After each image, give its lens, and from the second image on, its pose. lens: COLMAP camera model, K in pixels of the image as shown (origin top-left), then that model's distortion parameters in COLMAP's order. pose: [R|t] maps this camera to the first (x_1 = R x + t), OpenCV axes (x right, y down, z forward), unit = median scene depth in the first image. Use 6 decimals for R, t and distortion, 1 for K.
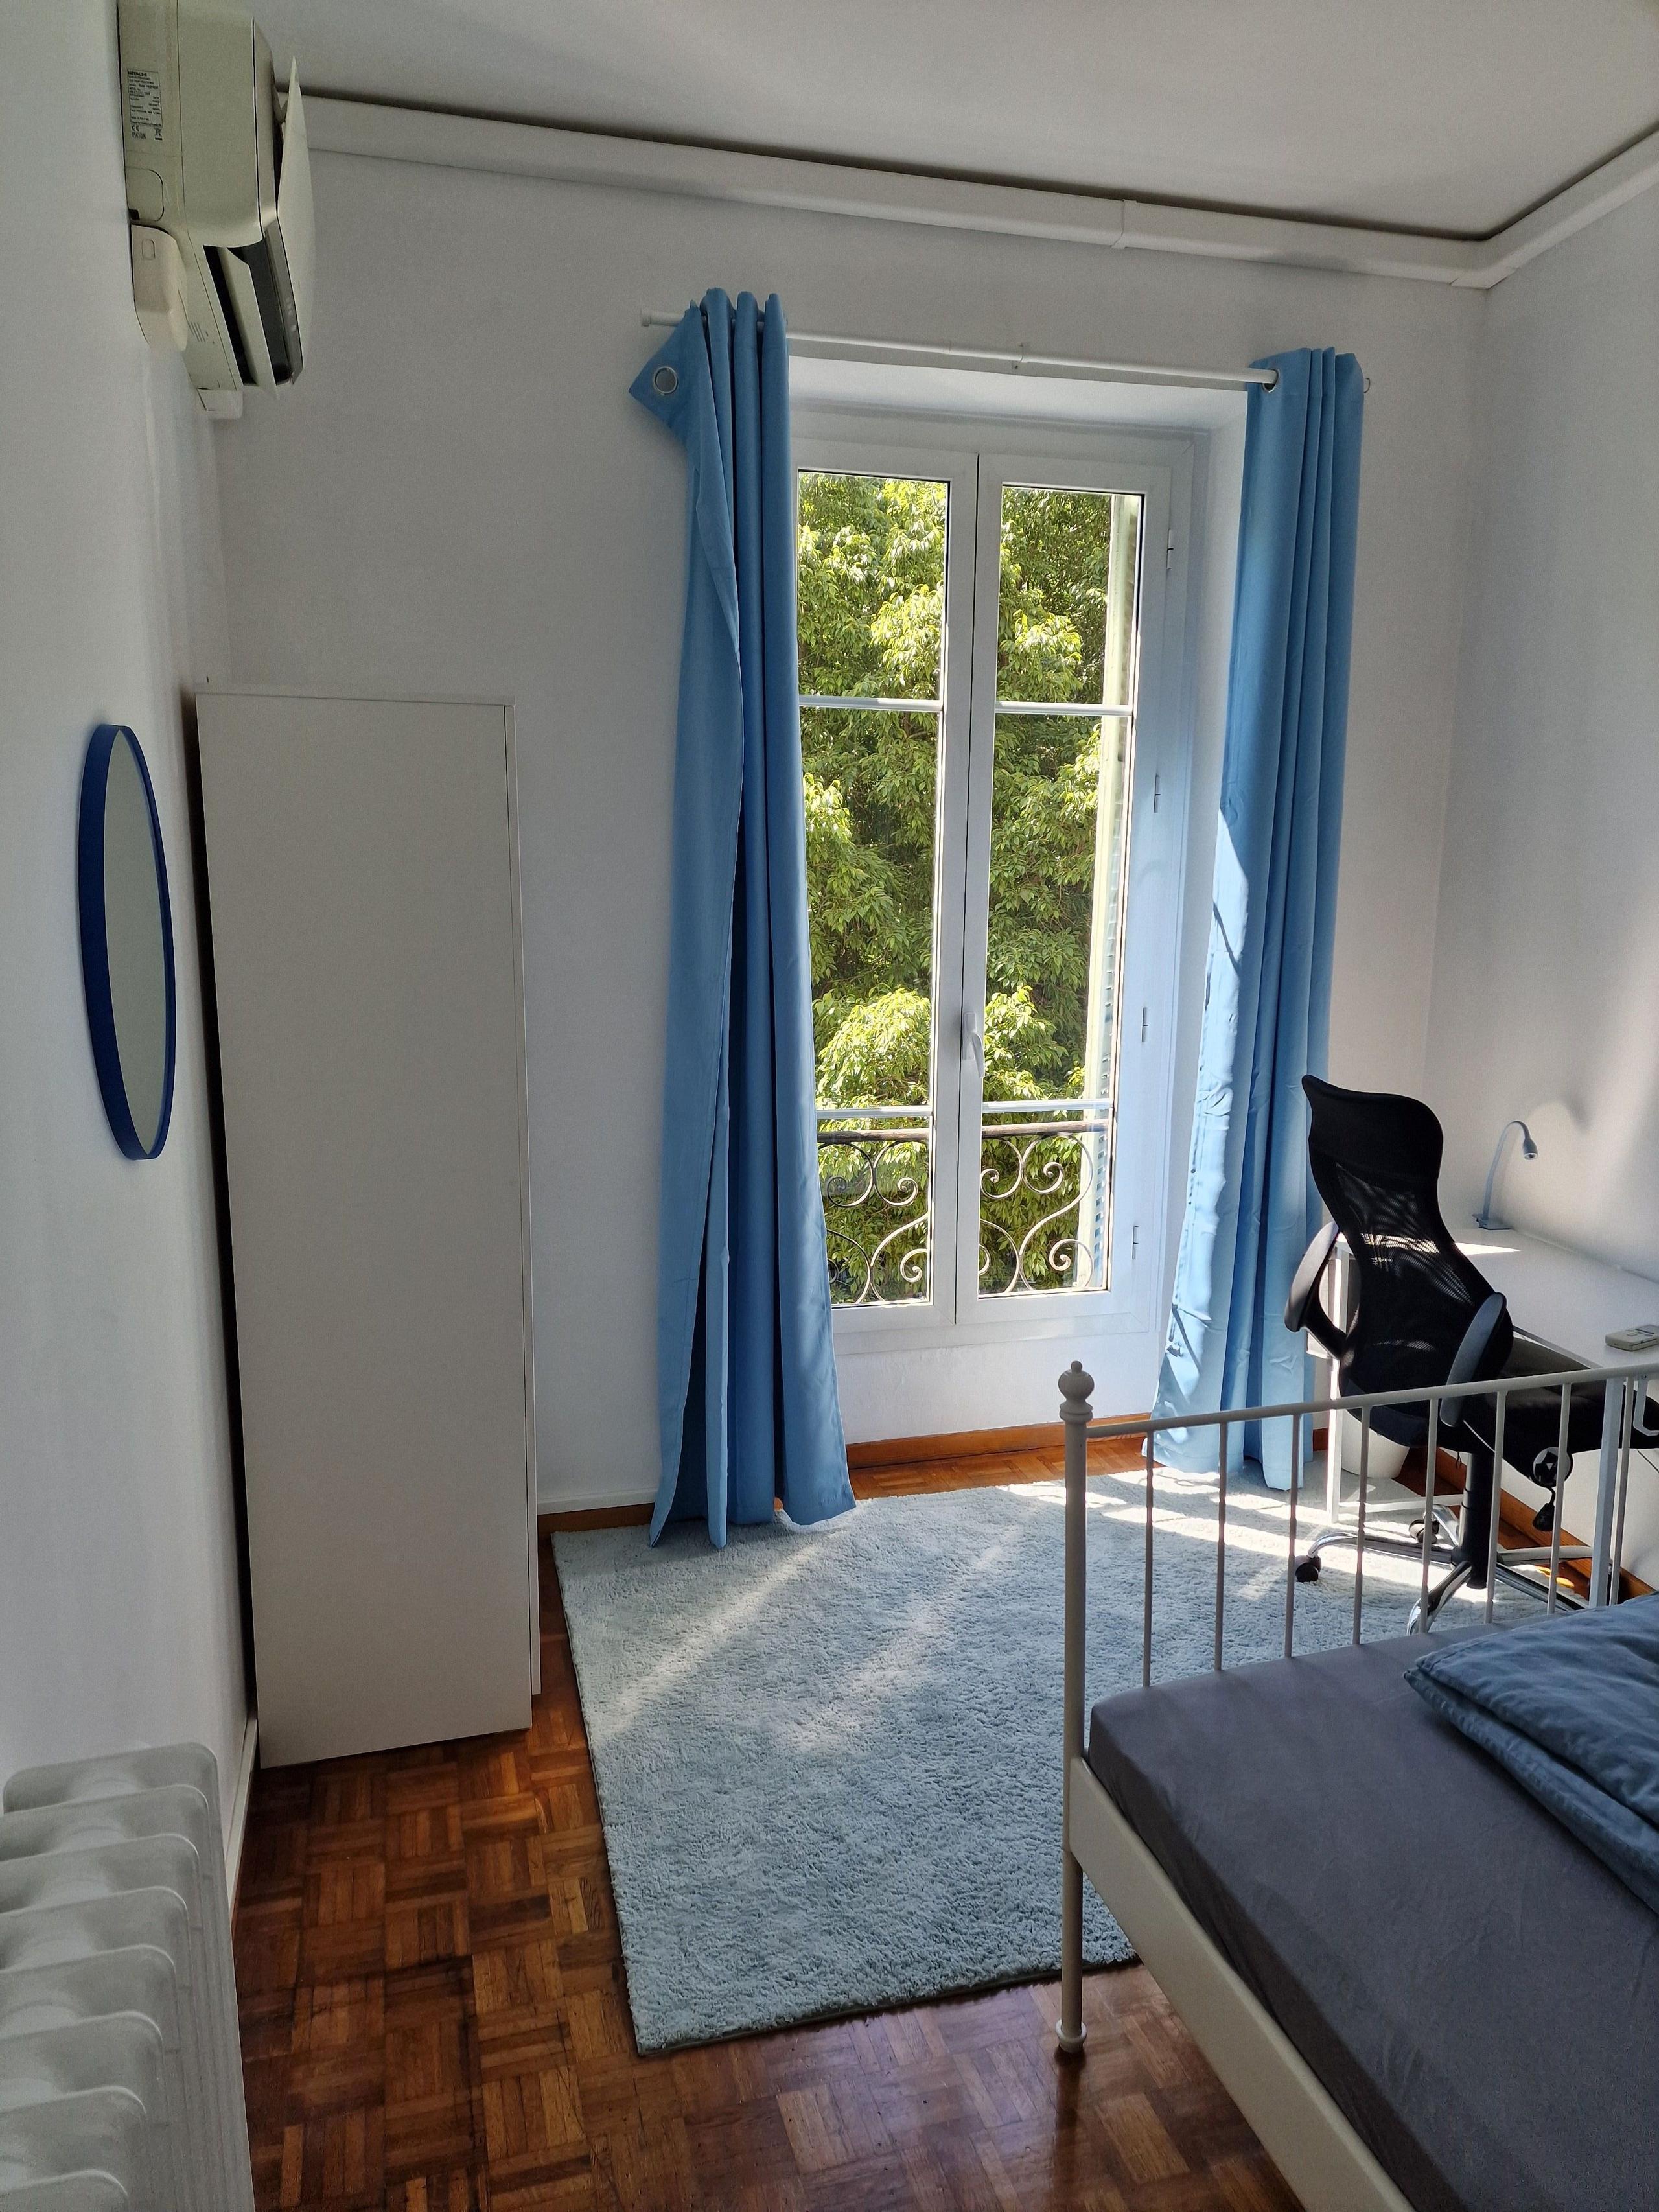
lens RADIAL K [[1460.2, 0, 829.5], [0, 1460.2, 1106.0], [0, 0, 1]] dist [0.098552, -0.094179]
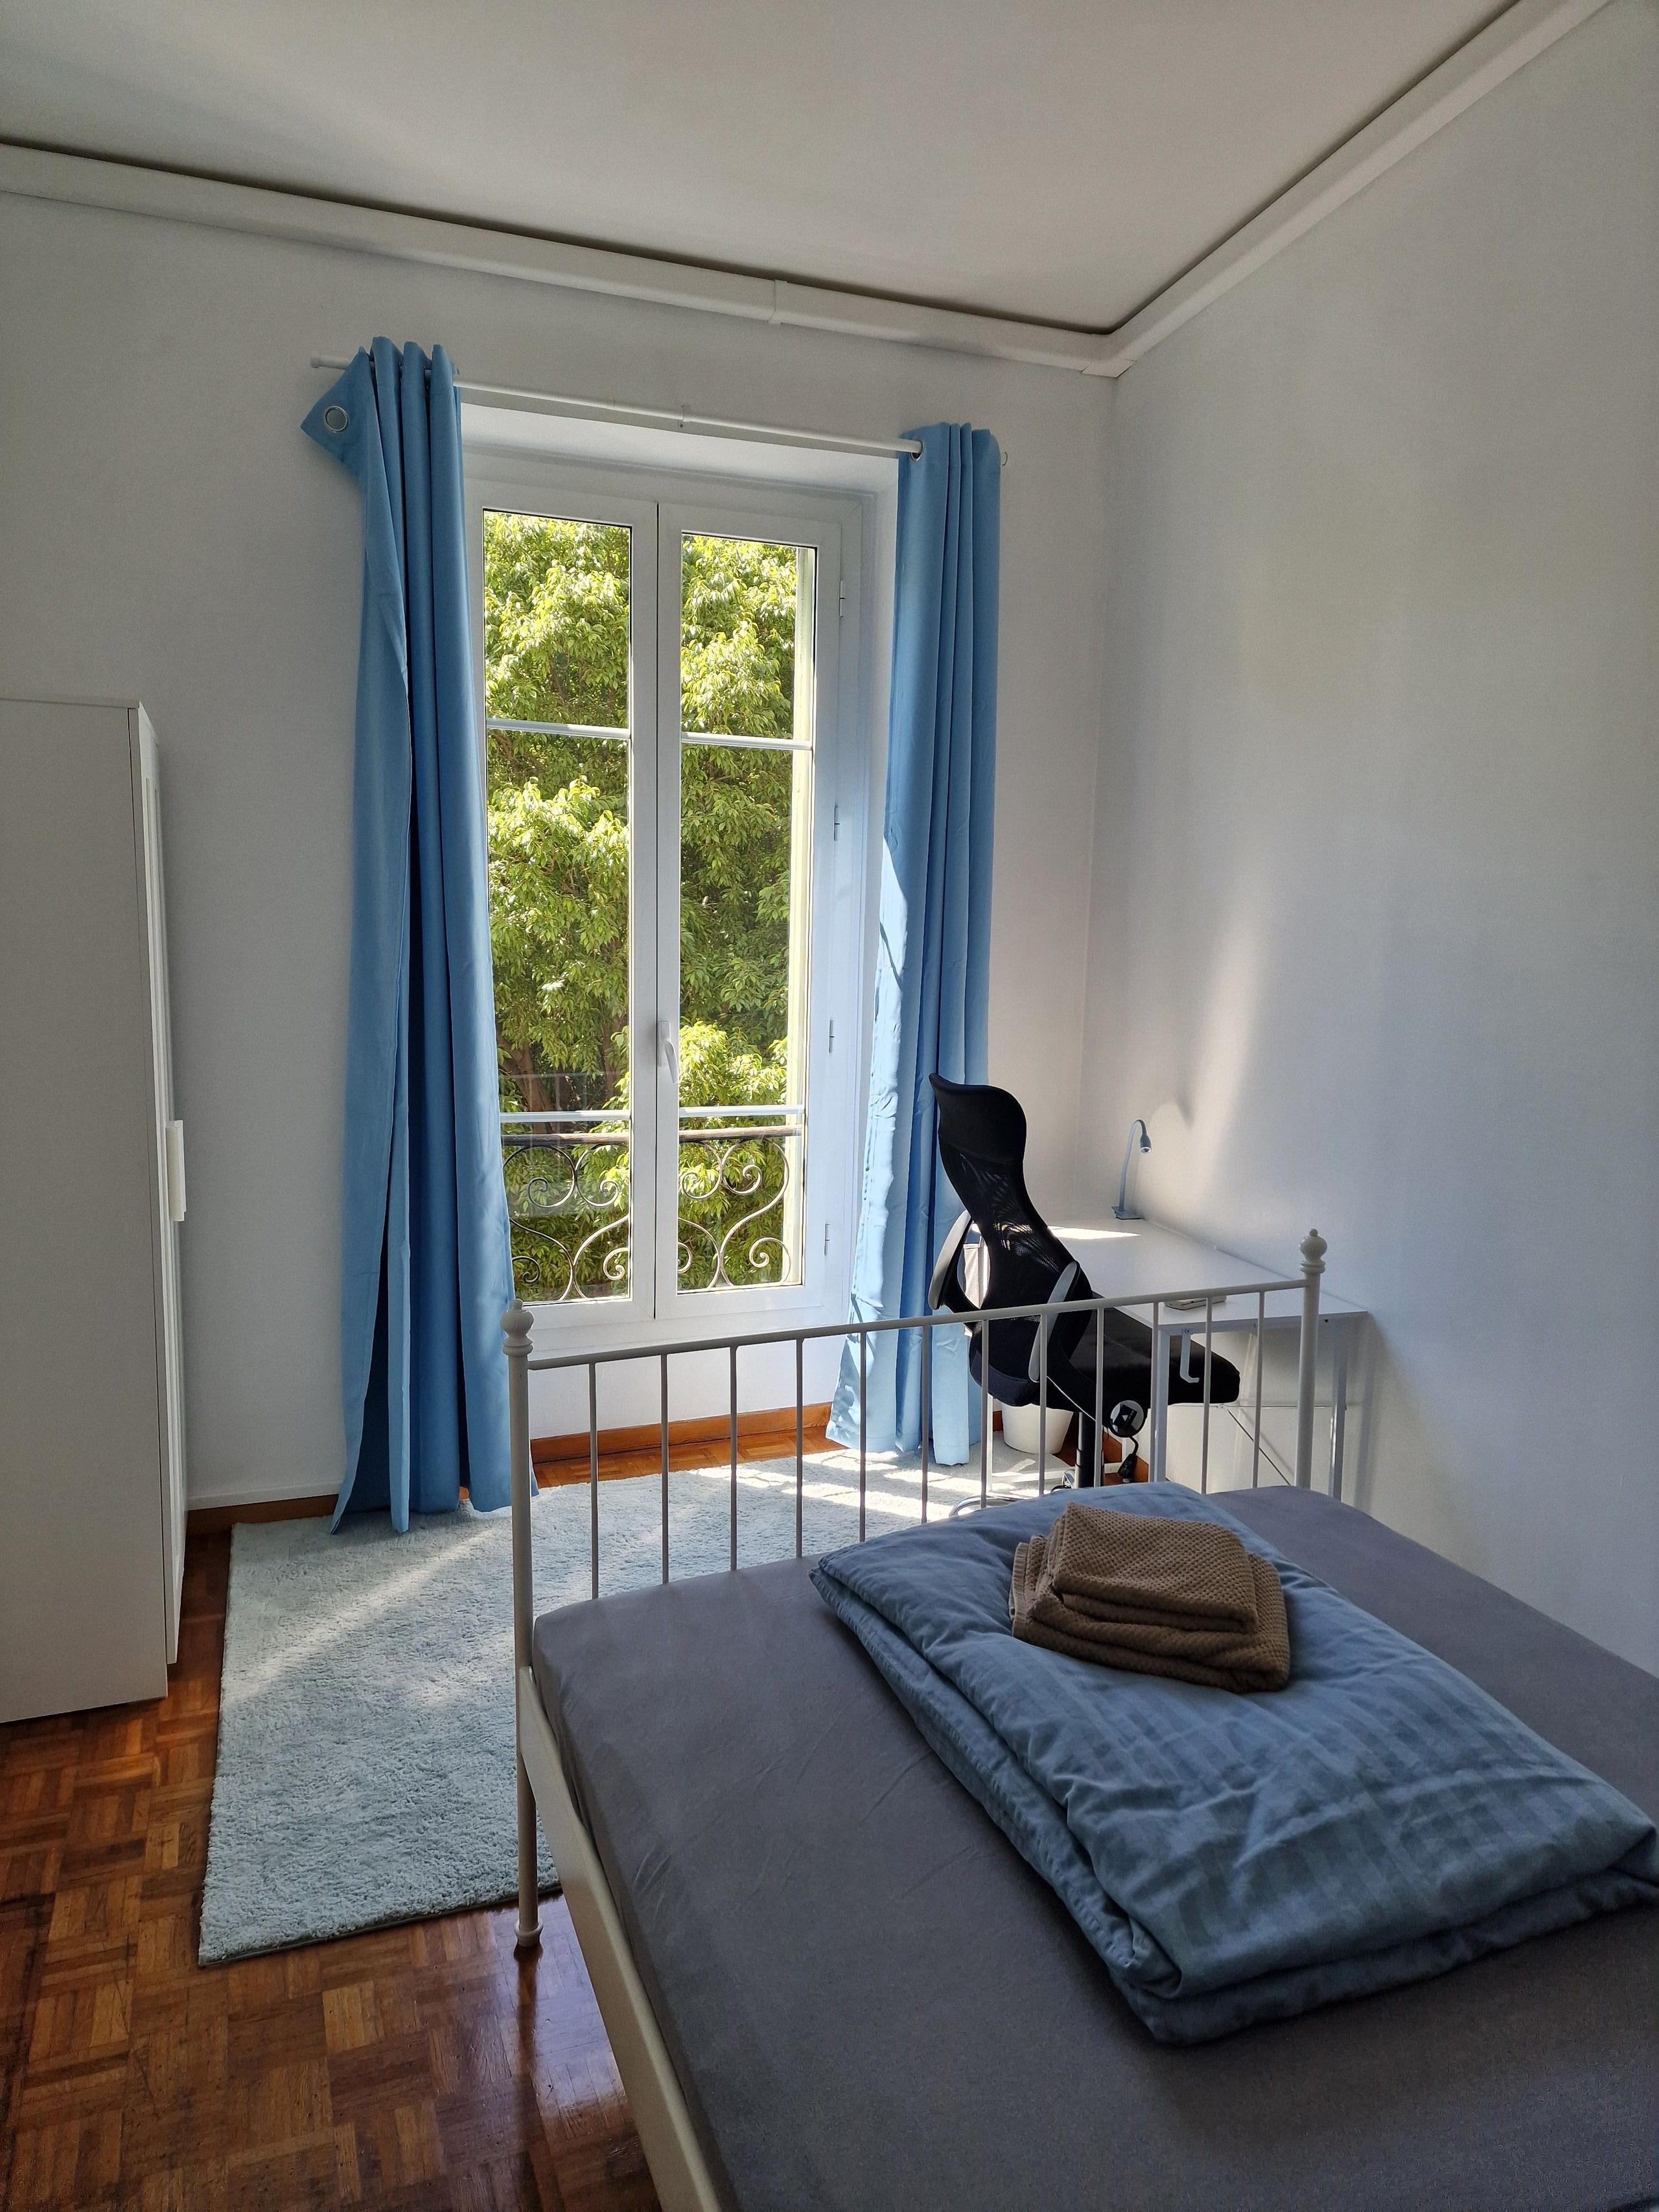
lens RADIAL K [[1460.3, 0, 829.5], [0, 1460.3, 1106.0], [0, 0, 1]] dist [0.087371, -0.073905]
pose [[0.995534, 0.001240, 0.094392, 0.141146], [0.001828, 0.999473, -0.032409, 0.038404], [-0.094382, 0.032437, 0.995007, -0.077429]]
